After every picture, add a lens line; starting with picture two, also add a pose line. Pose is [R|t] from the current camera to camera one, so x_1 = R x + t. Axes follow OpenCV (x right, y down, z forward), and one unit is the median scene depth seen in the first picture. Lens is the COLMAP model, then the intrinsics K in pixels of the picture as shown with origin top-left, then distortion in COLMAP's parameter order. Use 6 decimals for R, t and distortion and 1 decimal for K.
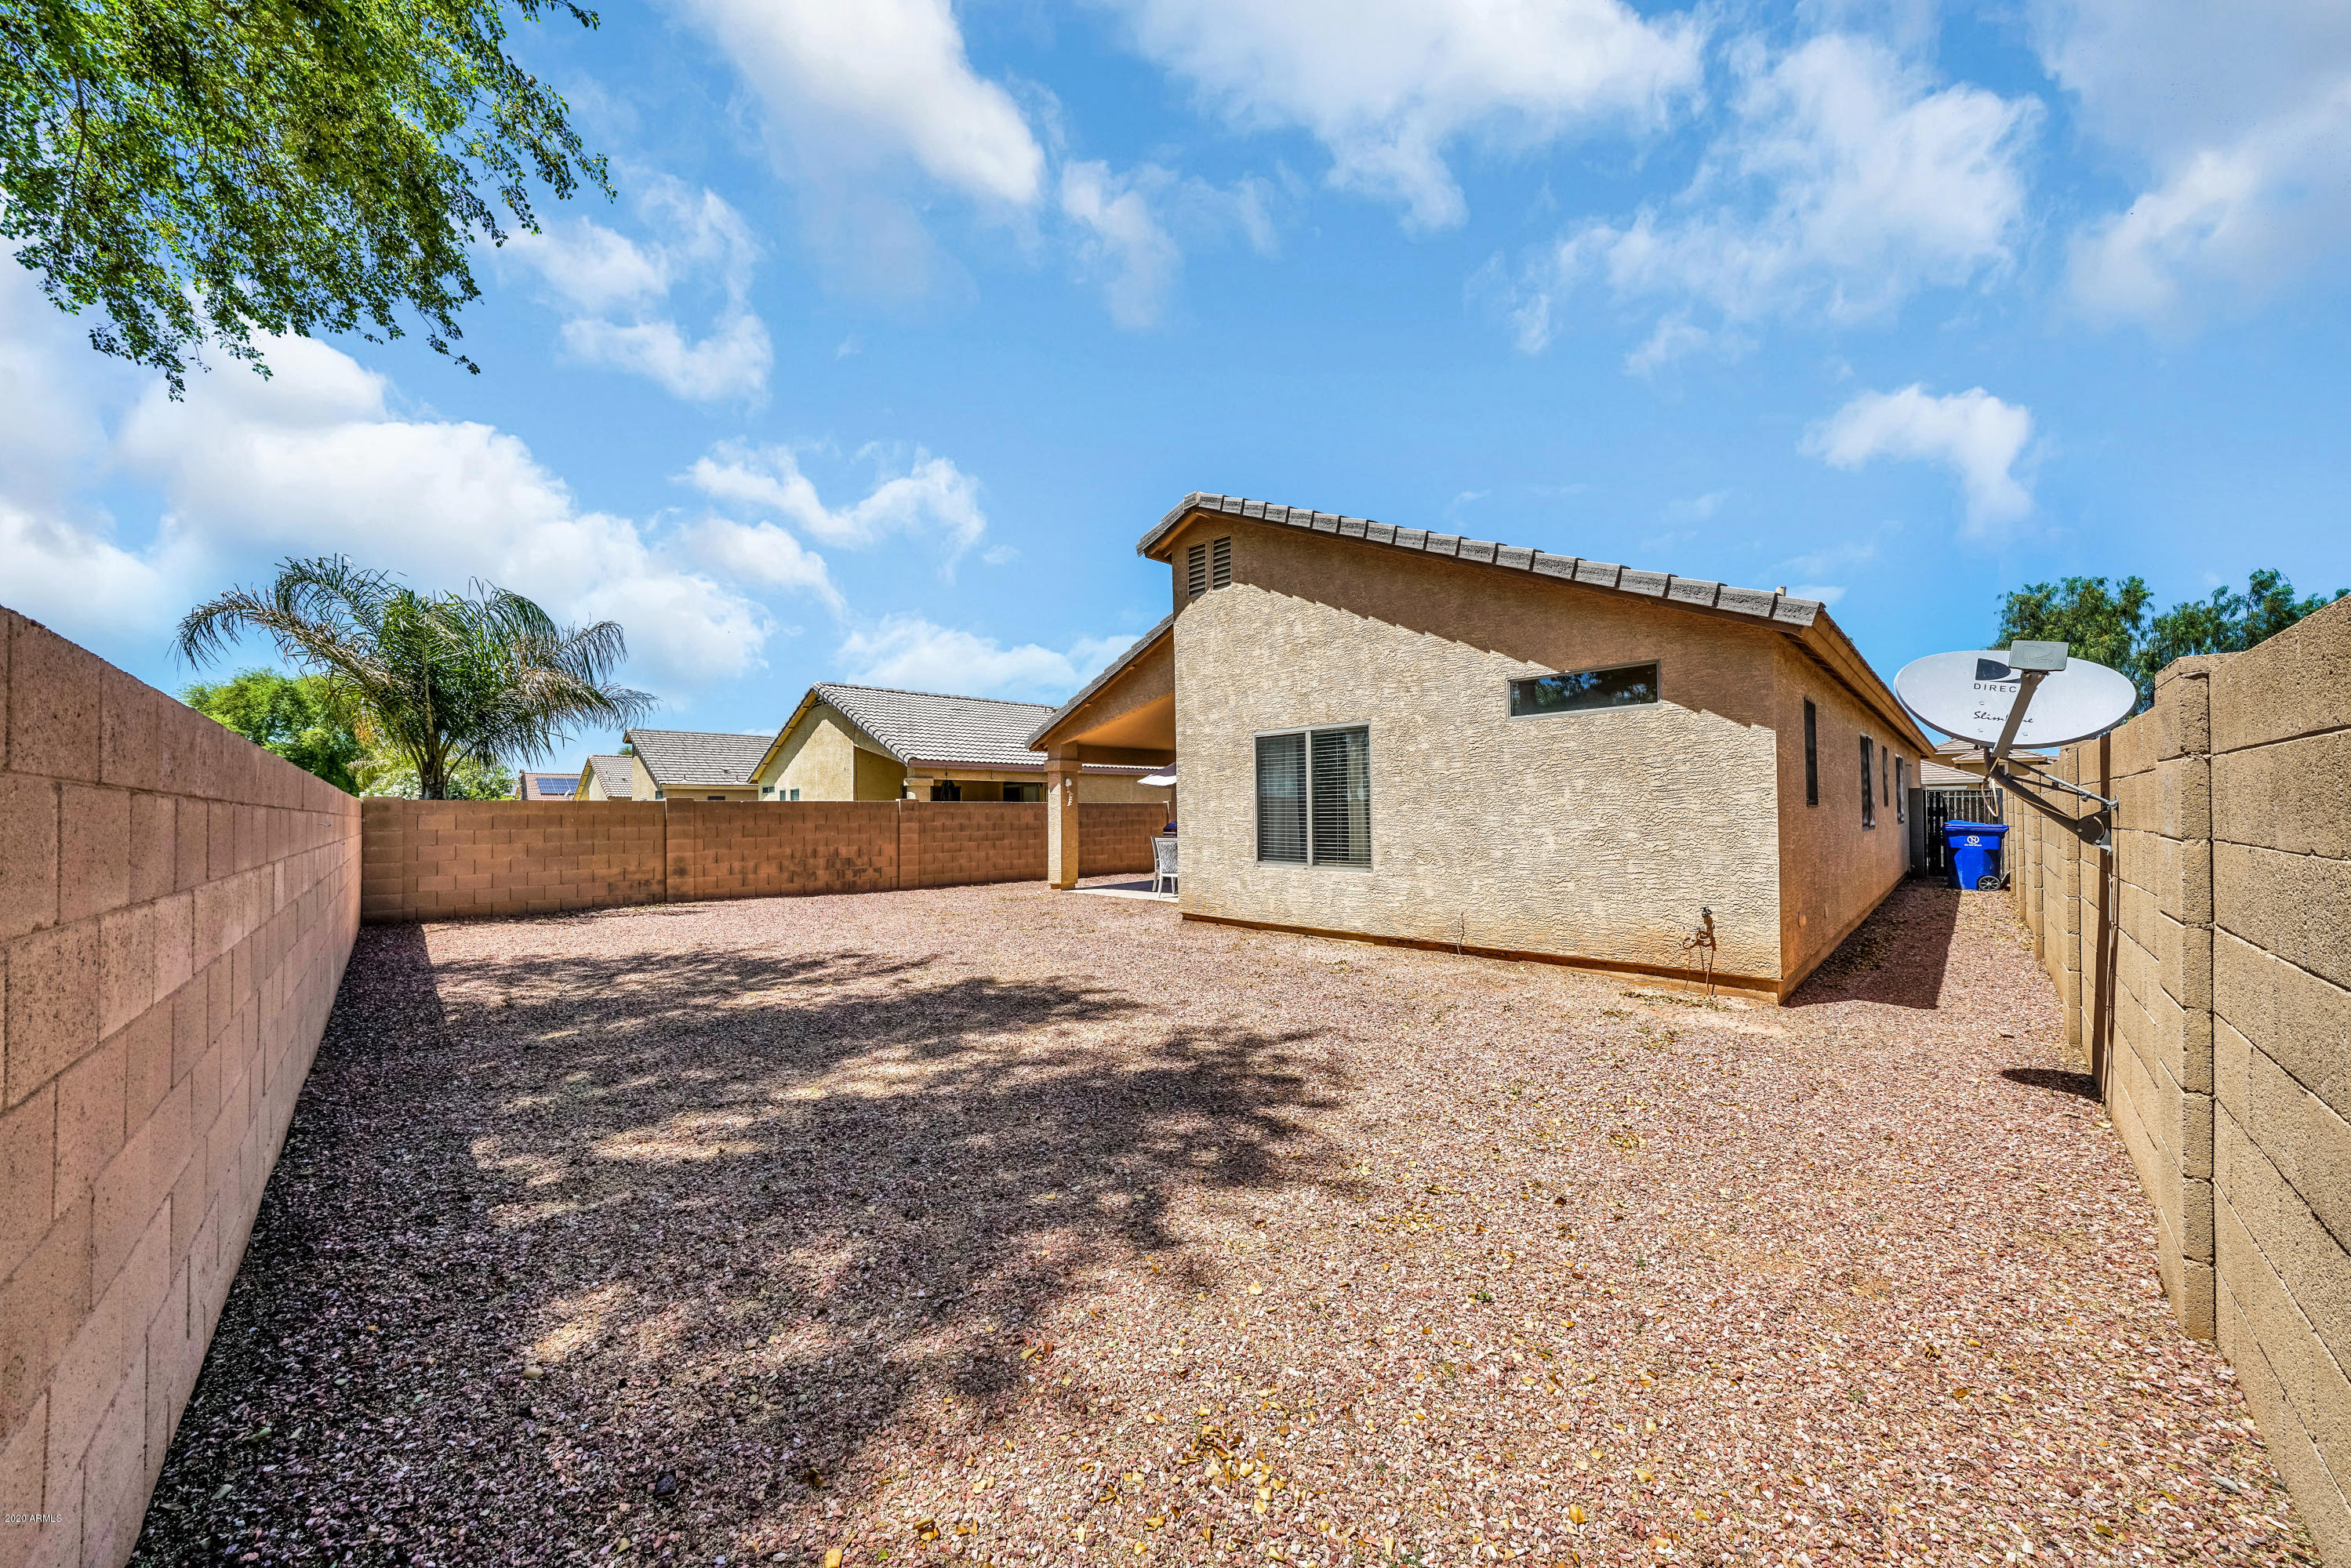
lens RADIAL K [[793.5, 0, 1199.2], [0, 793.5, 802.0], [0, 0, 1]] dist [-0.000425, -0.000013]
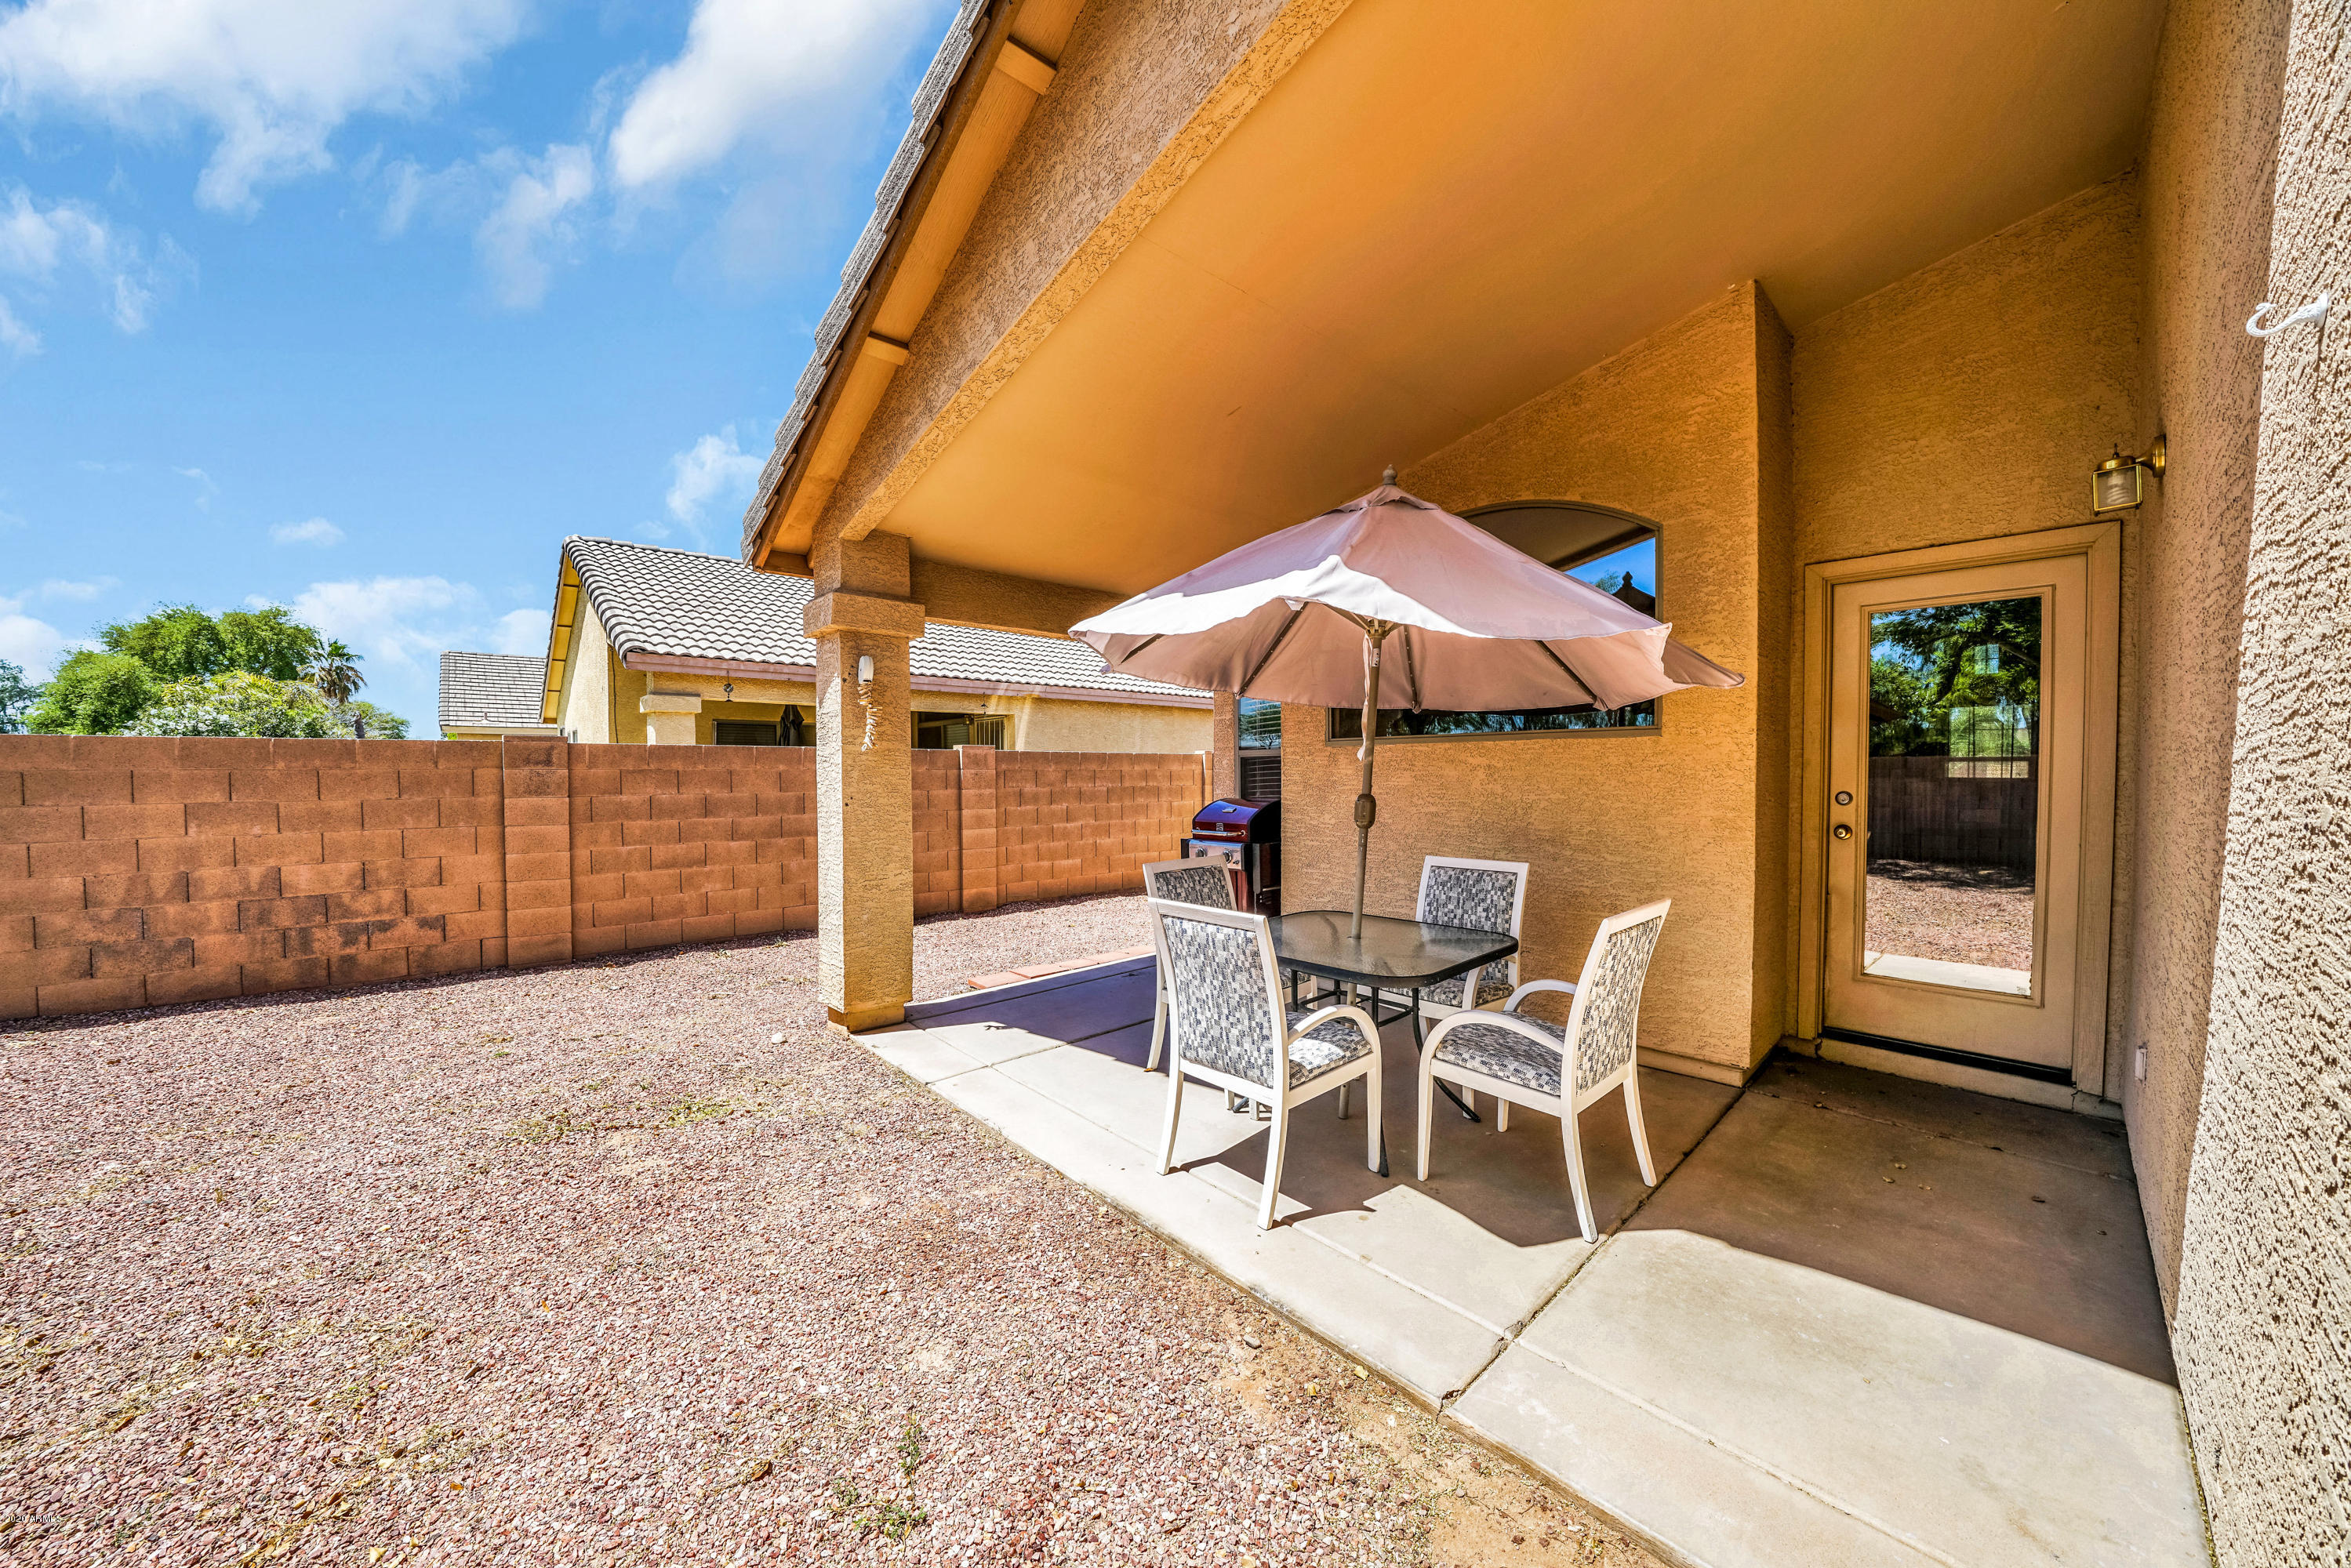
lens RADIAL K [[830.7, 0, 1166.7], [0, 830.7, 793.4], [0, 0, 1]] dist [-0.023315, 0.002890]
pose [[0.996713, 0.007359, -0.080678, -0.029468], [-0.004077, 0.999160, 0.040777, 0.007496], [0.080910, -0.040314, 0.995906, 0.676891]]
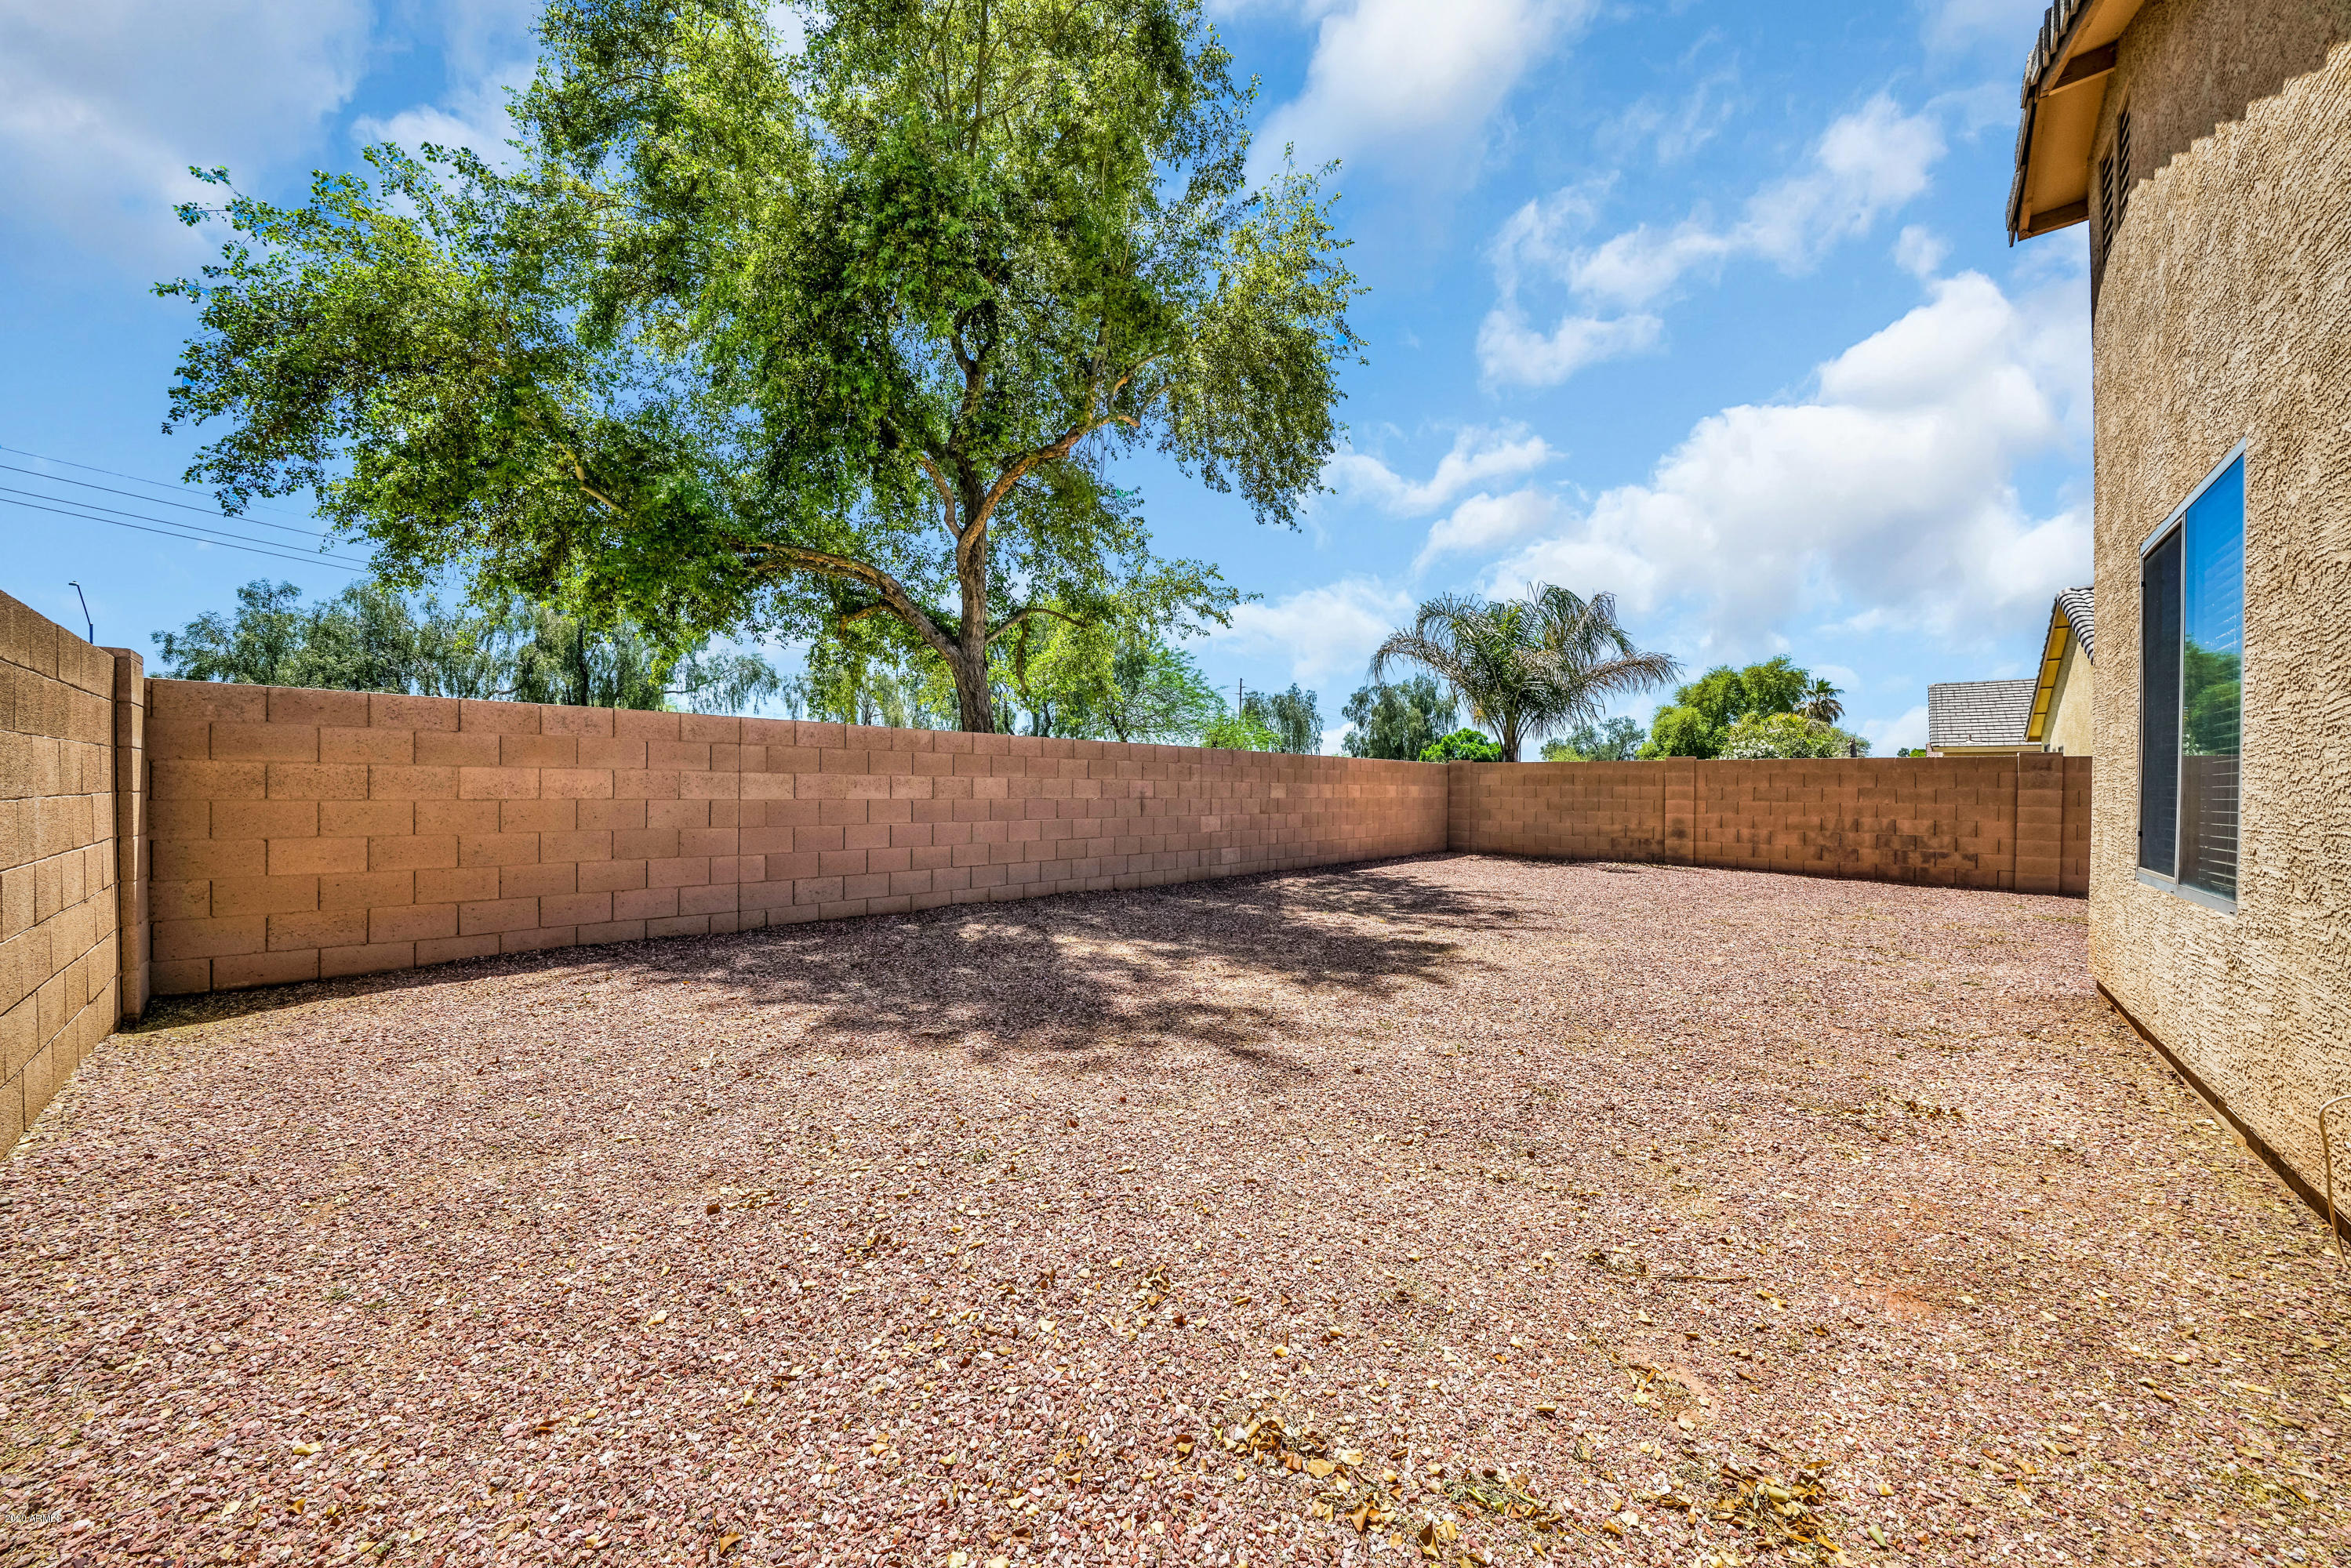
lens RADIAL K [[830.7, 0, 1166.7], [0, 830.7, 793.4], [0, 0, 1]] dist [-0.023315, 0.002890]
pose [[0.040801, 0.017887, -0.999007, 0.278437], [0.003551, 0.999831, 0.018047, 0.016418], [0.999161, -0.004283, 0.040730, 0.293860]]
